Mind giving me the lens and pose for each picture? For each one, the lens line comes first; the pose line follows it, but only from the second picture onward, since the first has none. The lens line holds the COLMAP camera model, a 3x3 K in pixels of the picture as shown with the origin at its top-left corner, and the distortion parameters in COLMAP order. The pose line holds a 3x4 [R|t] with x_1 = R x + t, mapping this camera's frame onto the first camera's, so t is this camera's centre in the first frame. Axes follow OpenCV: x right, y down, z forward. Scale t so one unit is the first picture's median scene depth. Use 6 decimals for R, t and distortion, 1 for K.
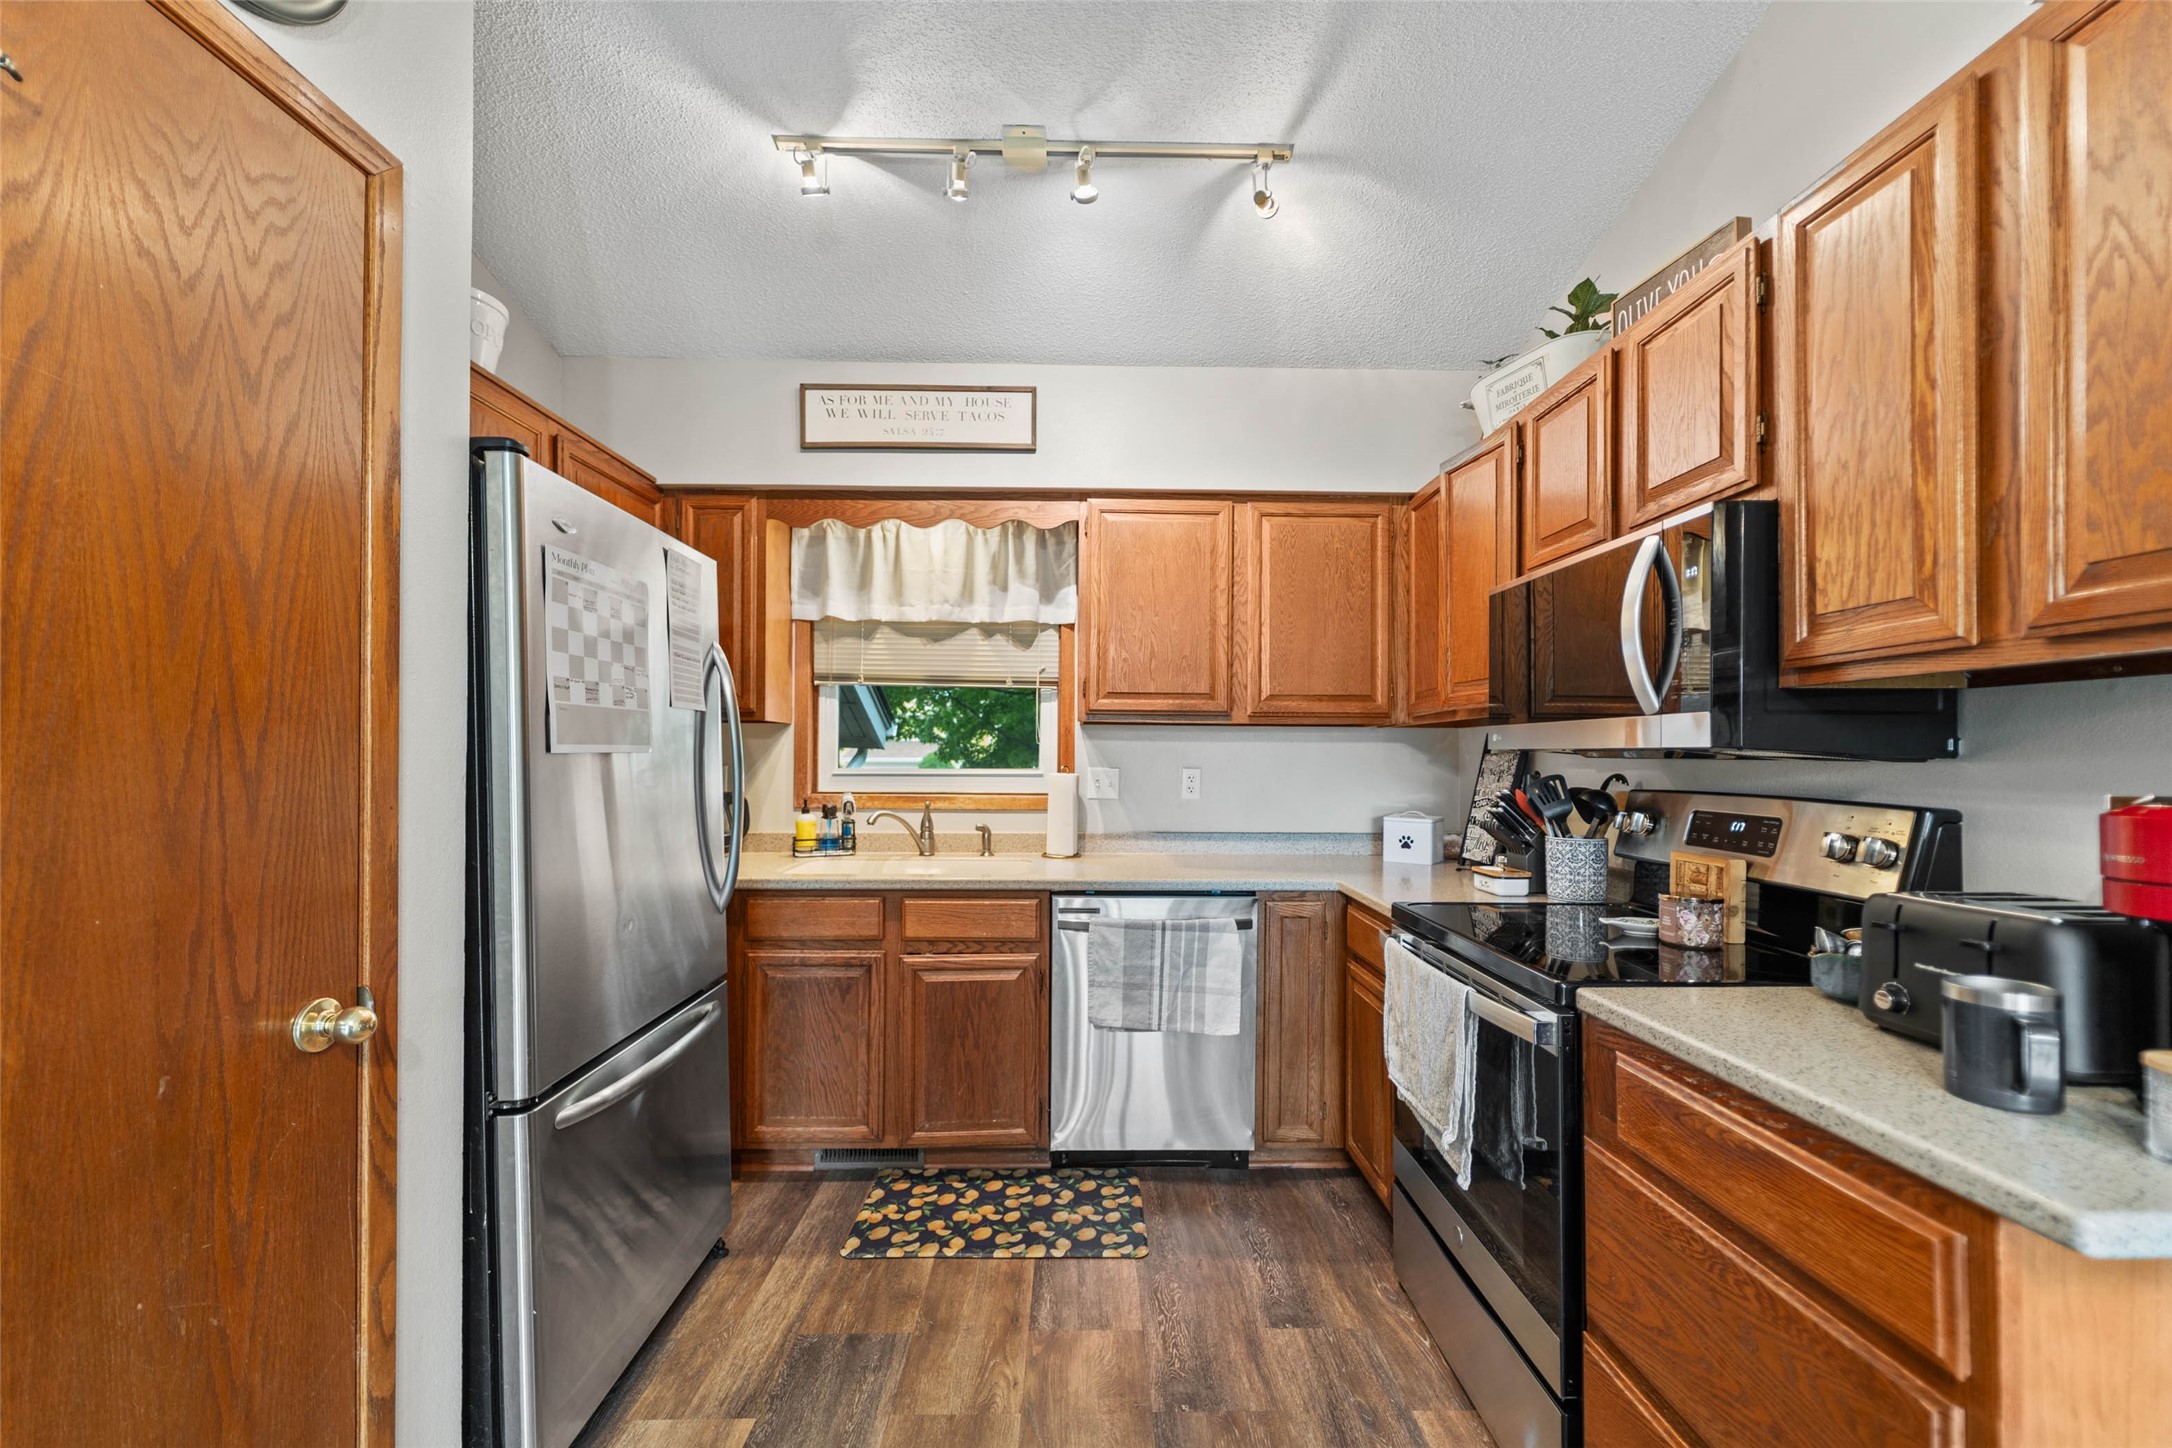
lens RADIAL K [[875.8, 0, 1100.2], [0, 875.8, 749.5], [0, 0, 1]] dist [0.004339, -0.002496]
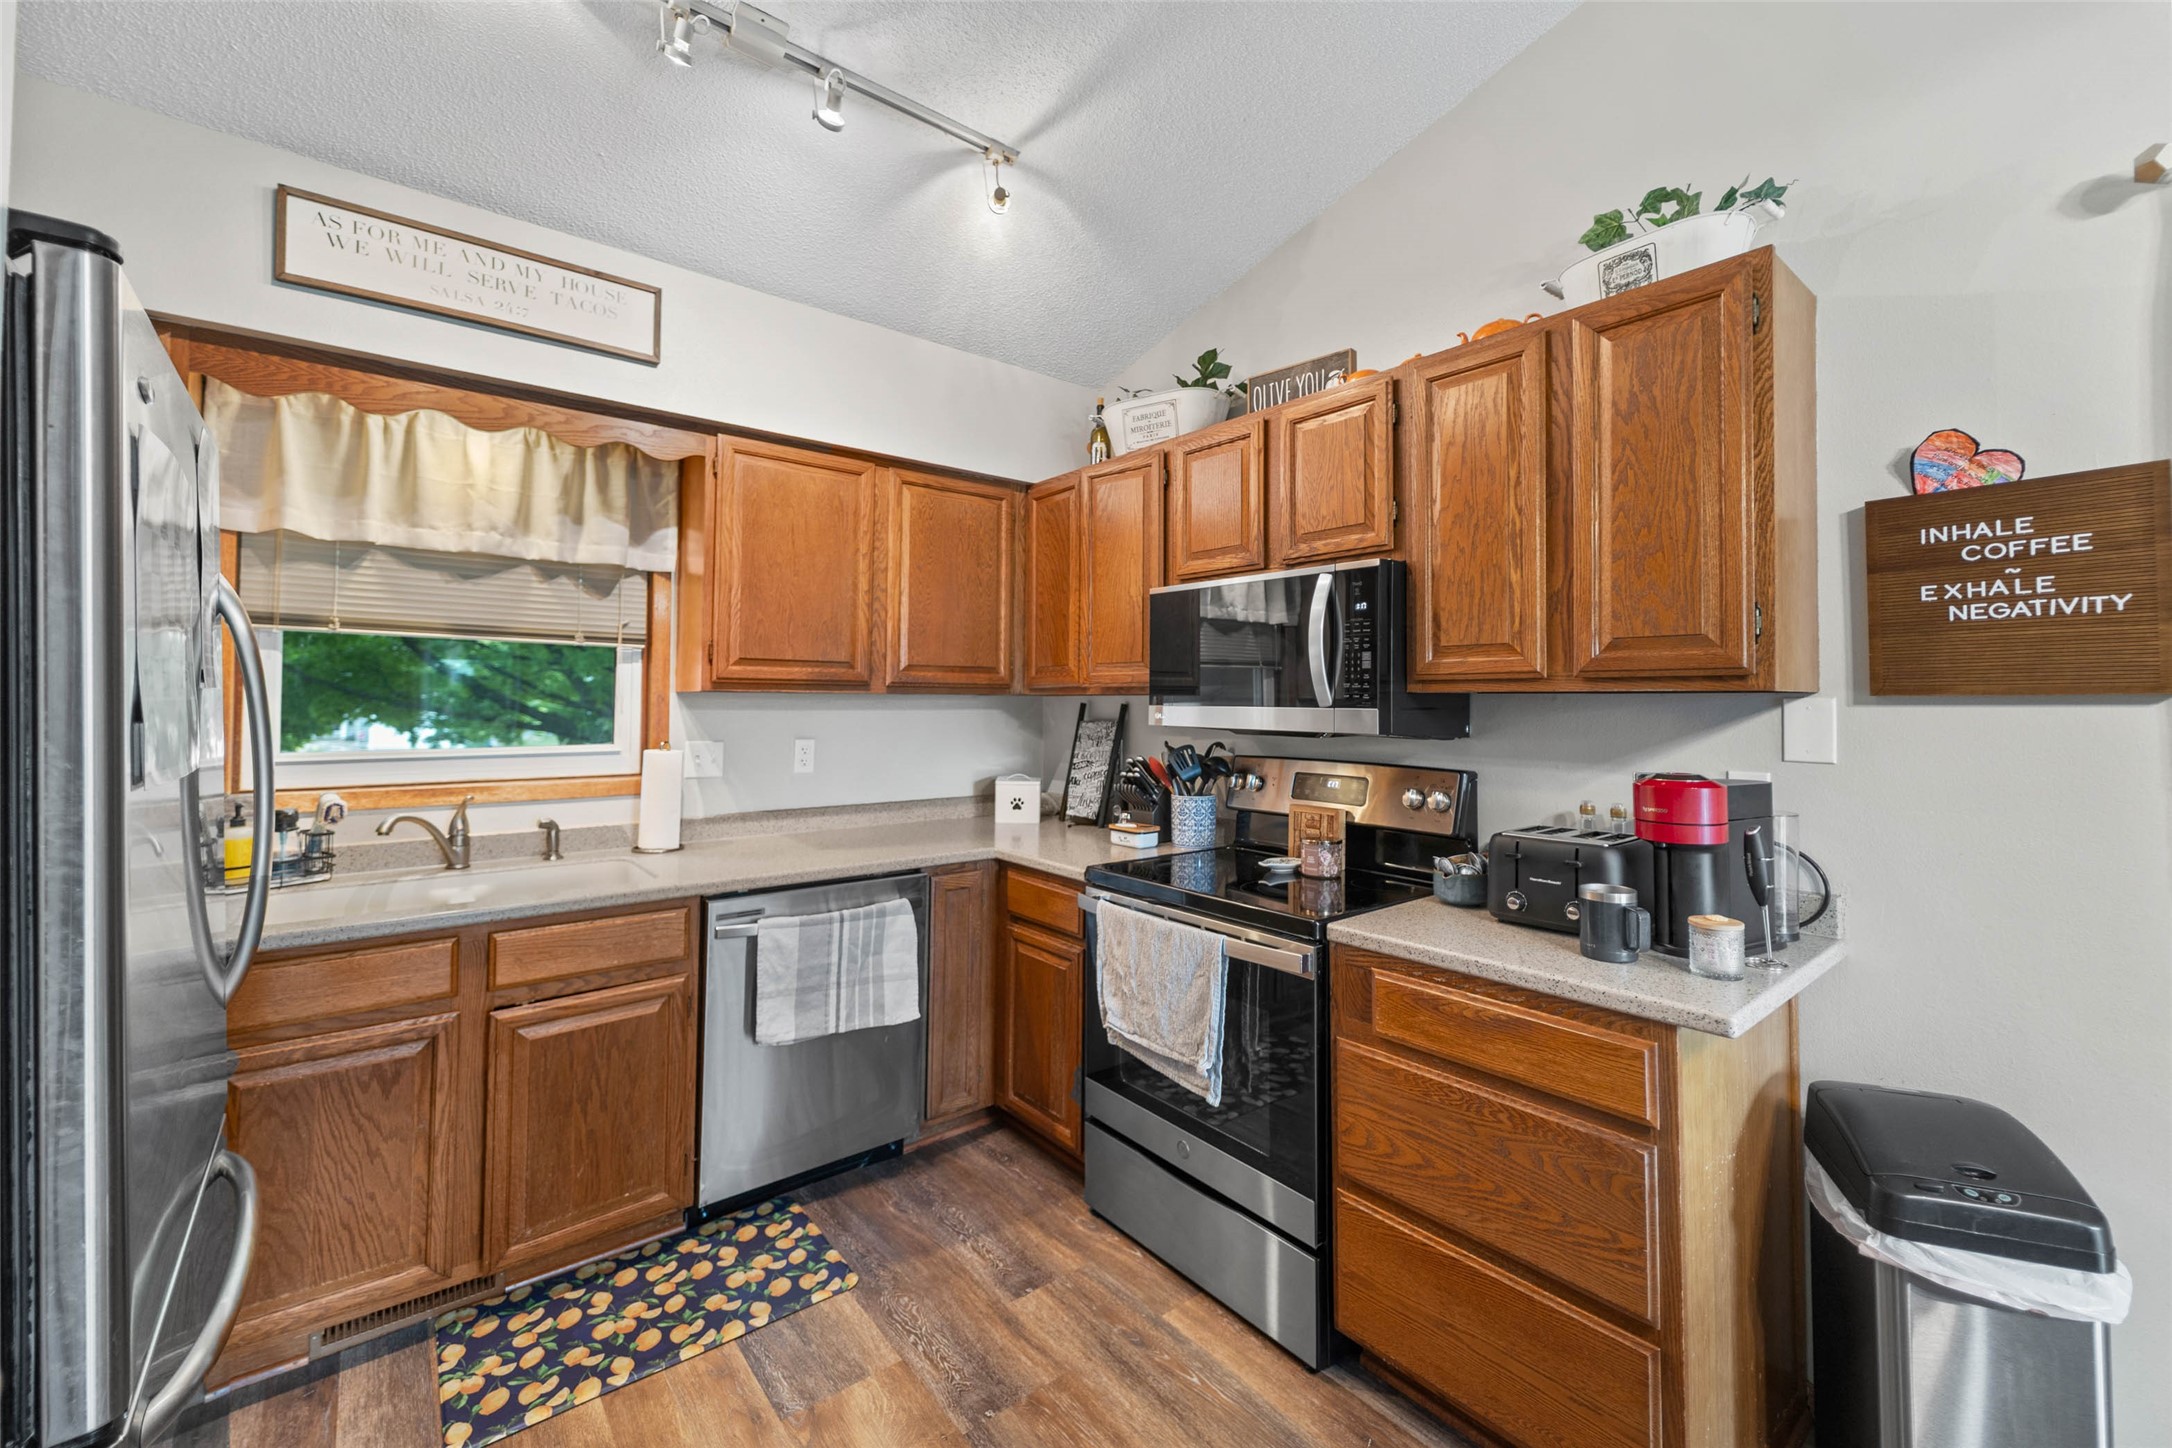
lens RADIAL K [[875.8, 0, 1107.1], [0, 875.8, 681.8], [0, 0, 1]] dist [0.004339, -0.002496]
pose [[0.785607, 0.012732, 0.618594, -0.278363], [-0.005442, 0.999892, -0.013669, -0.035907], [-0.618701, 0.007373, 0.785592, 0.096322]]
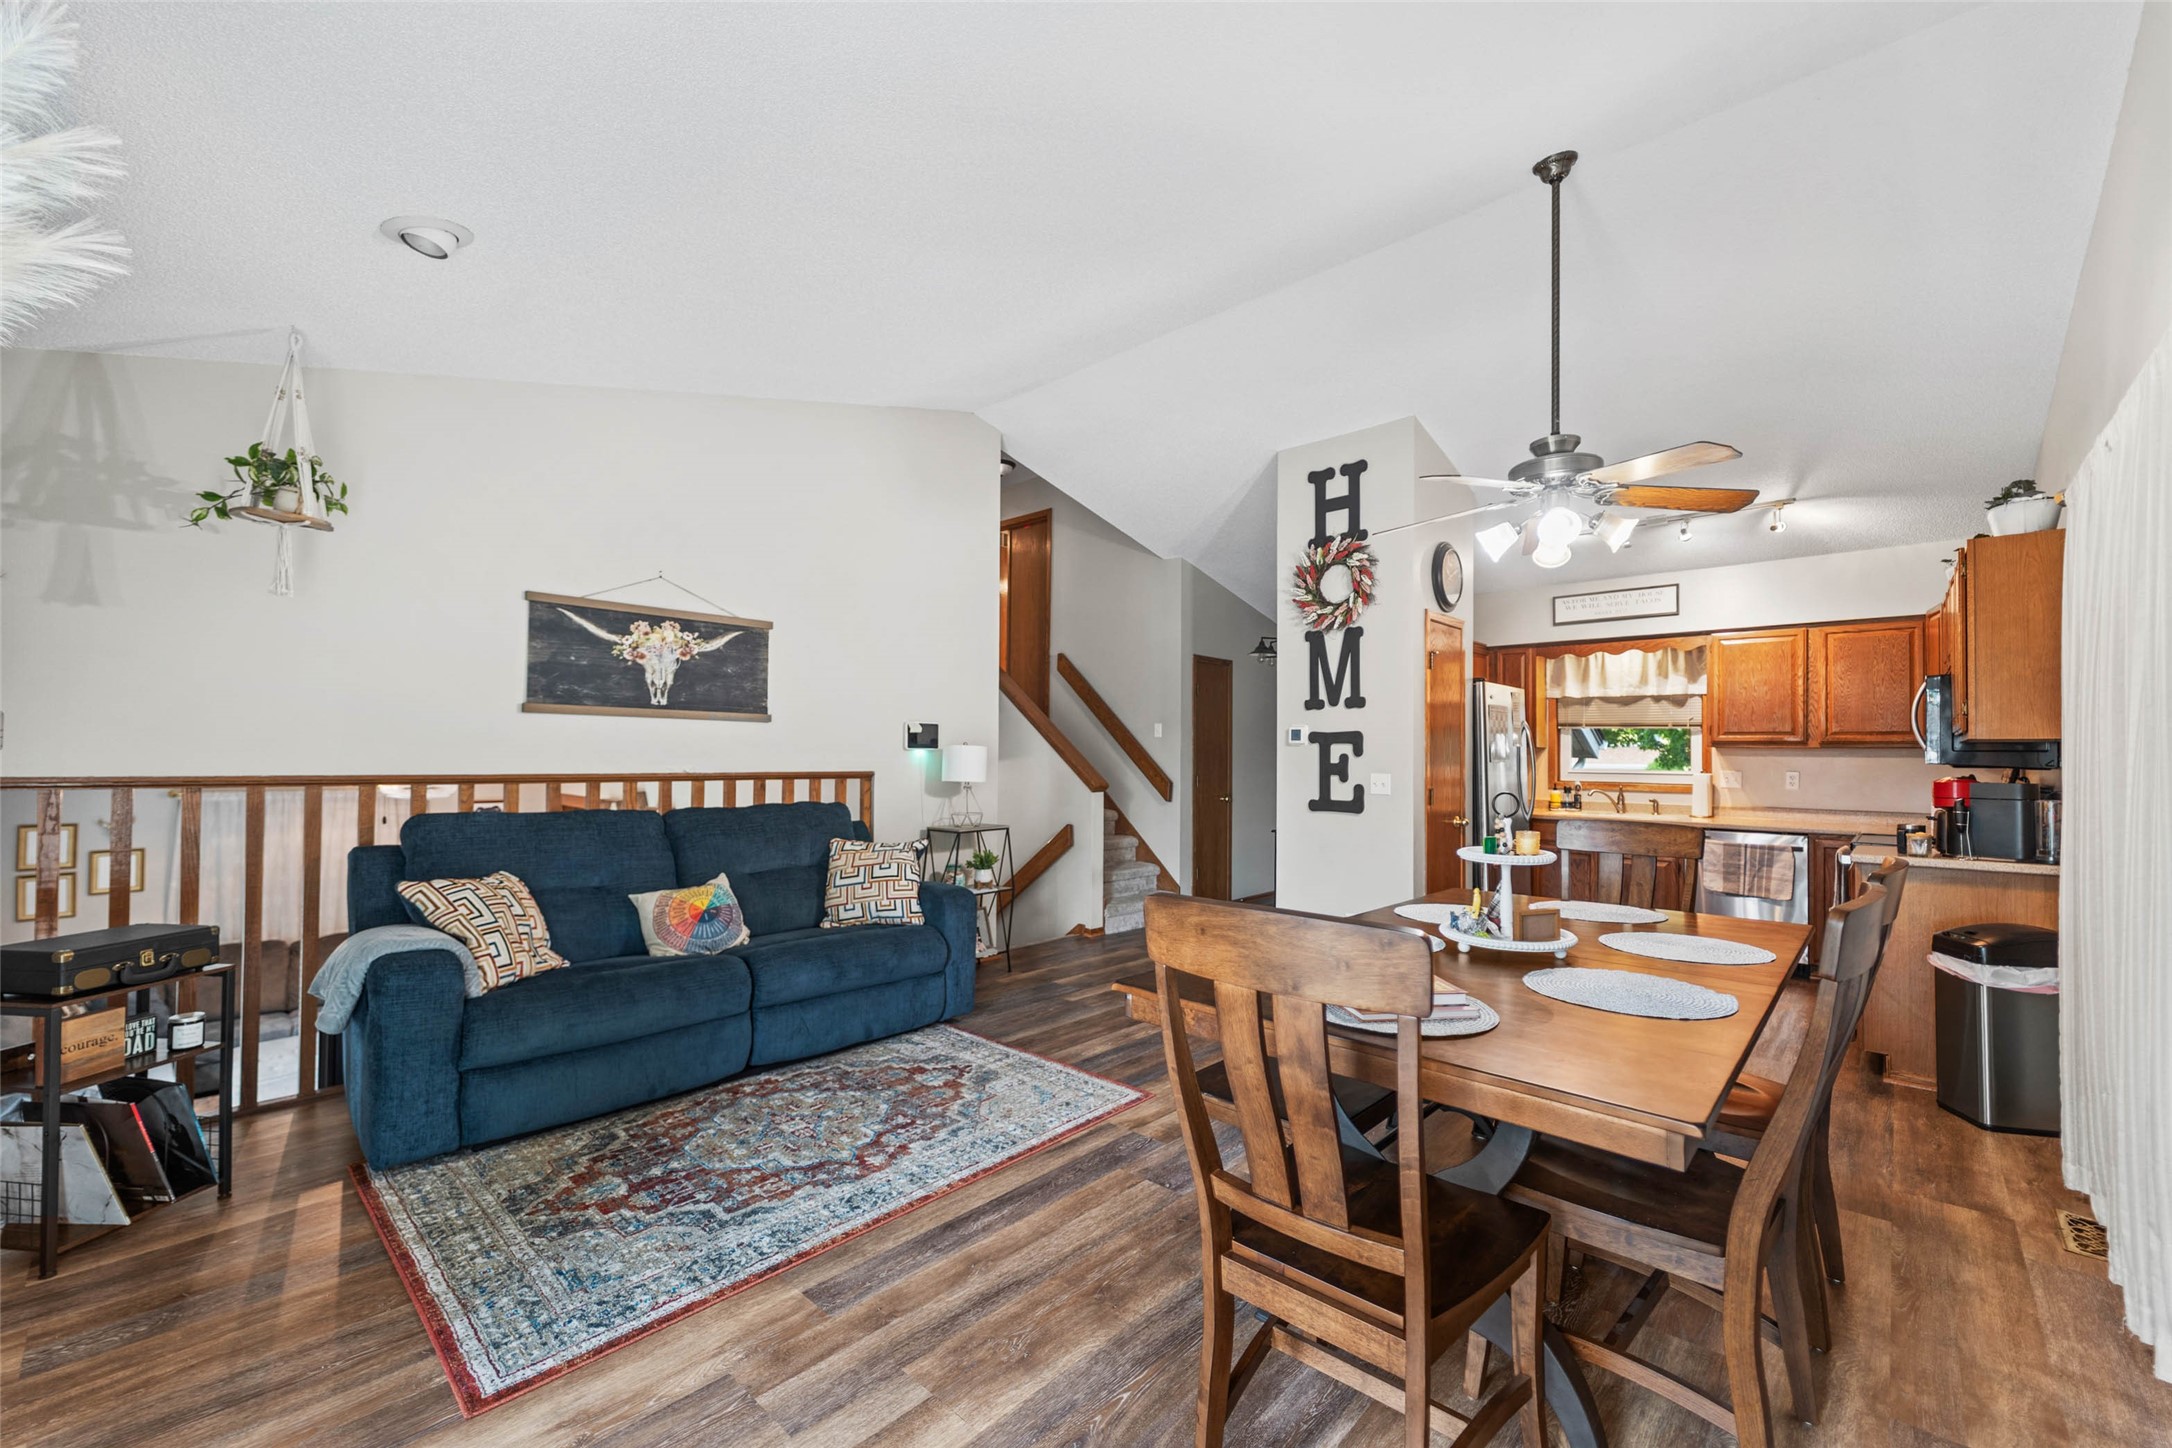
lens RADIAL K [[875.8, 0, 1095.1], [0, 875.8, 736.4], [0, 0, 1]] dist [0.004339, -0.002496]
pose [[0.721083, -0.011031, -0.692761, 0.401342], [-0.003027, 0.999814, -0.019071, -0.015628], [0.692843, 0.015849, 0.720915, -1.578062]]
